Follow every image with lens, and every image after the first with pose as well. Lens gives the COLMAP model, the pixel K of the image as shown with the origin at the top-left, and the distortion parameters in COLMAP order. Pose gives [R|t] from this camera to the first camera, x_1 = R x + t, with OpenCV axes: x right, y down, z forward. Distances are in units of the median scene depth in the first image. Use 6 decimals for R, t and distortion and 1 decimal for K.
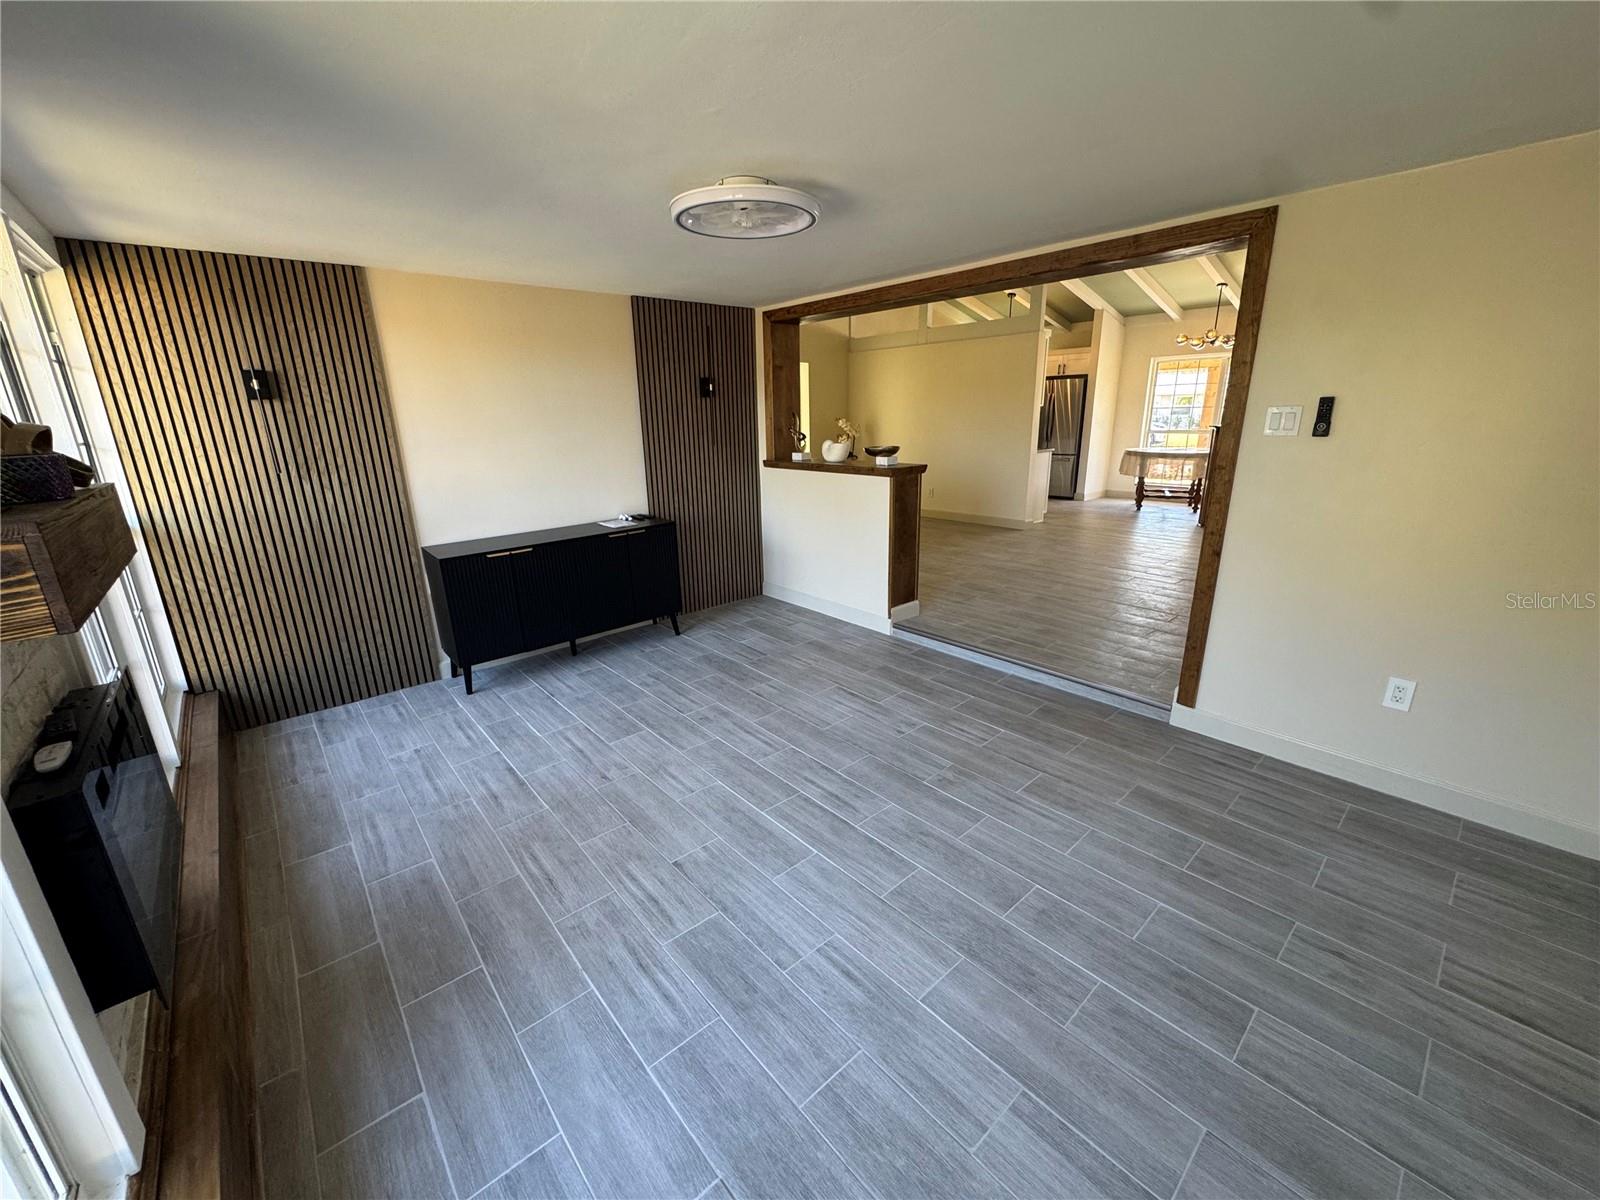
lens RADIAL K [[639.7, 0, 801.2], [0, 639.7, 598.1], [0, 0, 1]] dist [-0.004318, 0.000797]
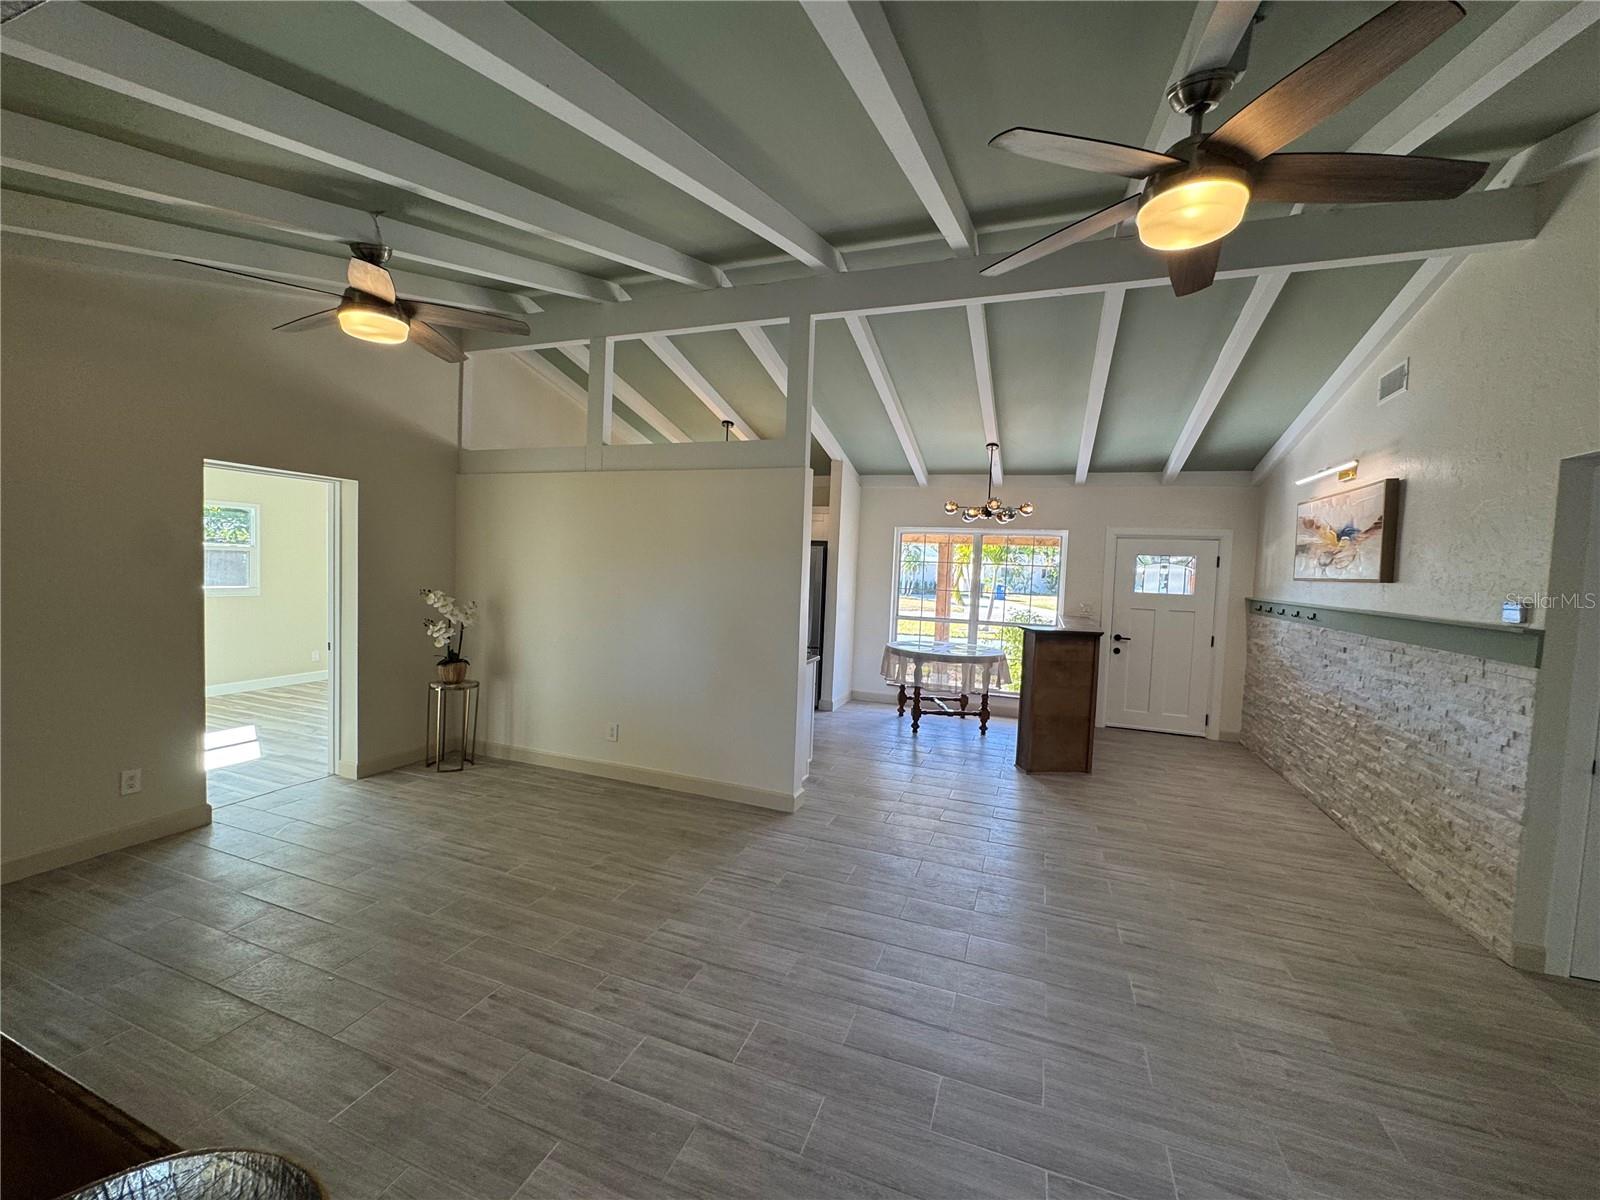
lens RADIAL K [[639.7, 0, 799.9], [0, 639.7, 598.8], [0, 0, 1]] dist [-0.004318, 0.000797]
pose [[0.882478, 0.029929, 0.469400, 0.231872], [0.076389, 0.975604, -0.205817, -0.416274], [-0.464108, 0.217486, 0.858664, 1.203508]]
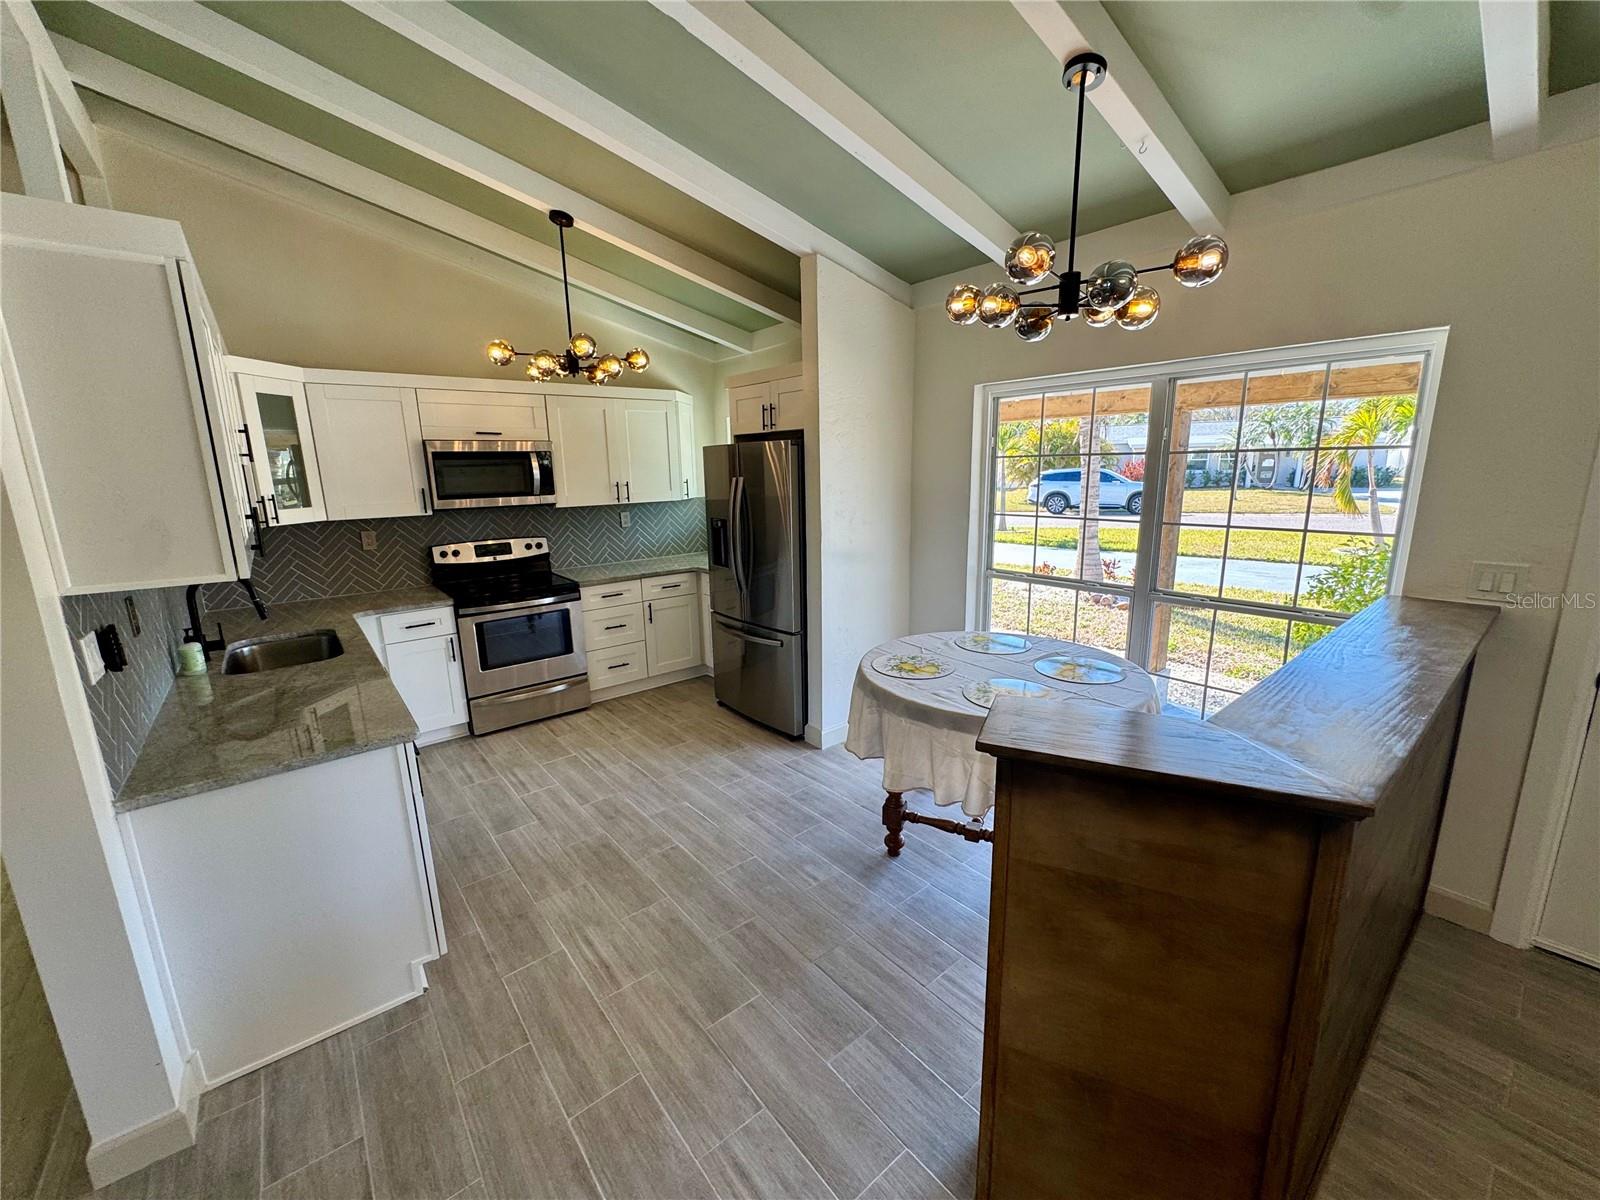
lens RADIAL K [[639.7, 0, 802.8], [0, 639.7, 598.2], [0, 0, 1]] dist [-0.004318, 0.000797]
pose [[0.999273, 0.005149, -0.037777, 1.411281], [-0.007956, 0.997185, -0.074553, -0.683417], [0.037287, 0.074799, 0.996501, 1.931604]]
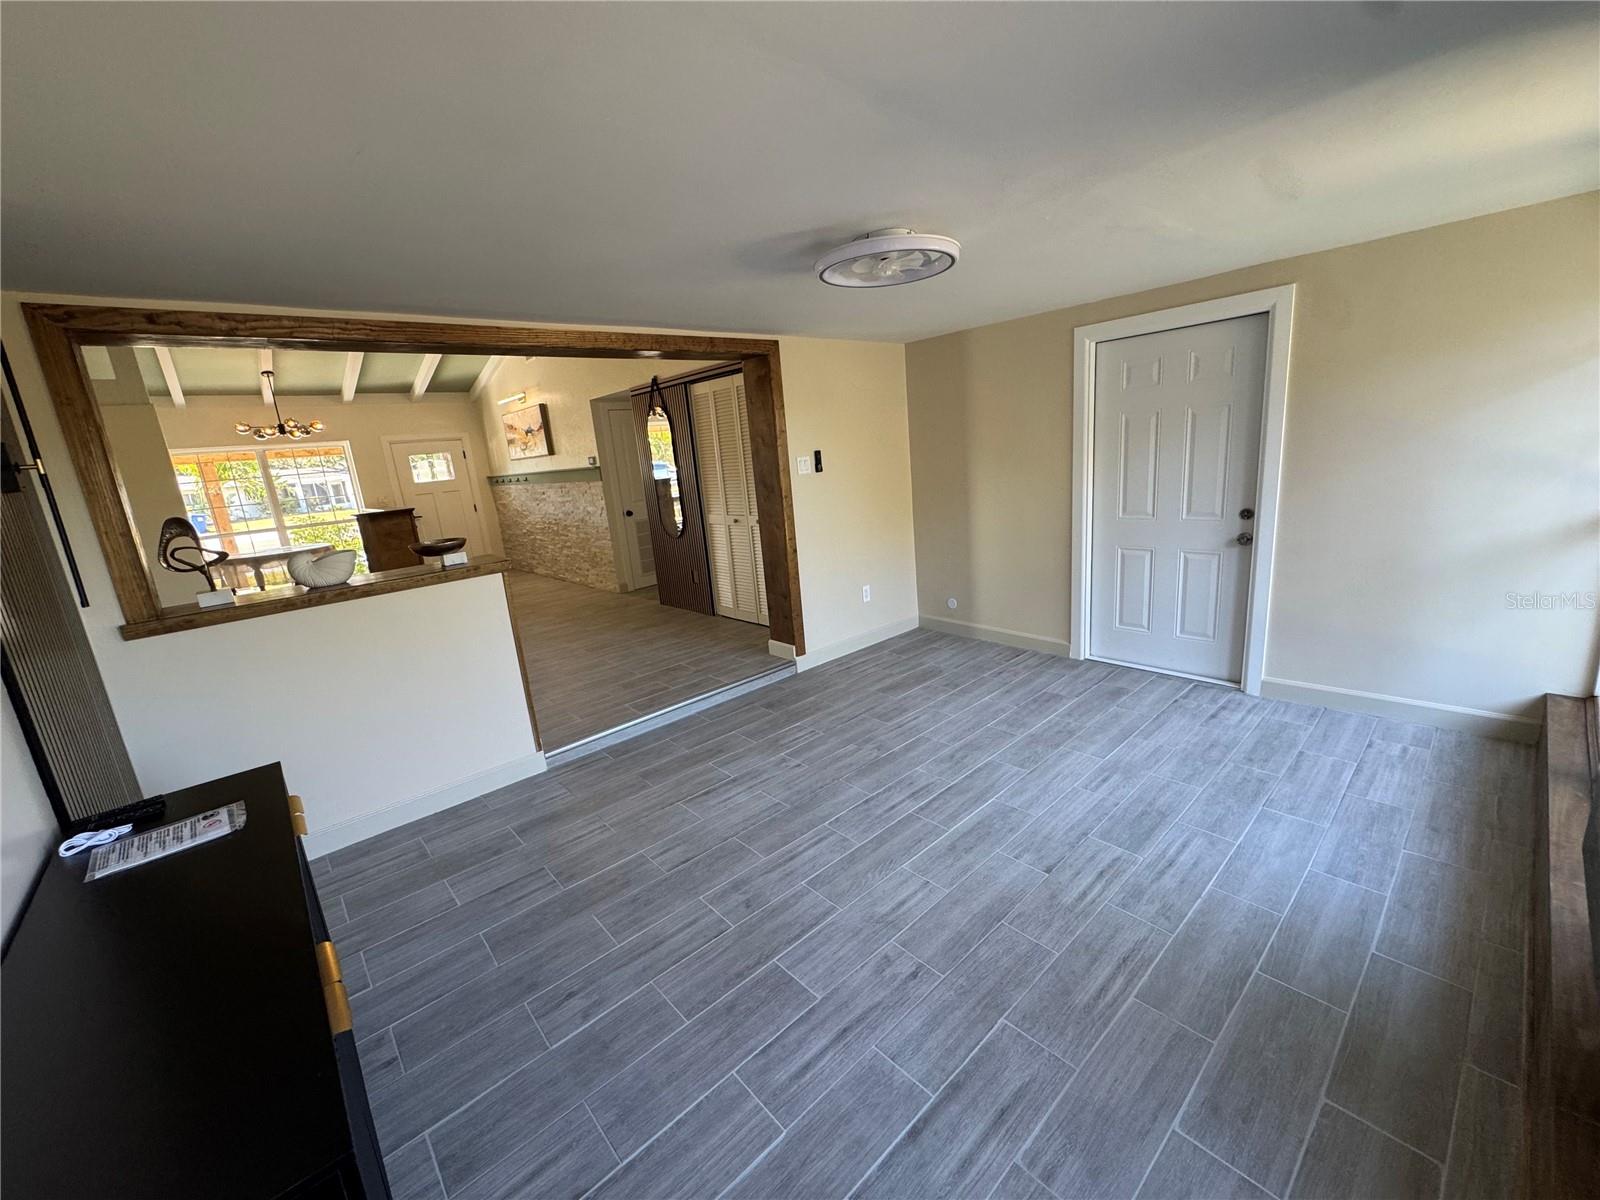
lens RADIAL K [[639.7, 0, 802.0], [0, 639.7, 599.0], [0, 0, 1]] dist [-0.004318, 0.000797]
pose [[-0.007049, -0.211087, 0.977442, -0.799723], [0.362484, 0.910446, 0.199232, -0.239662], [-0.931963, 0.355712, 0.070098, 0.825415]]
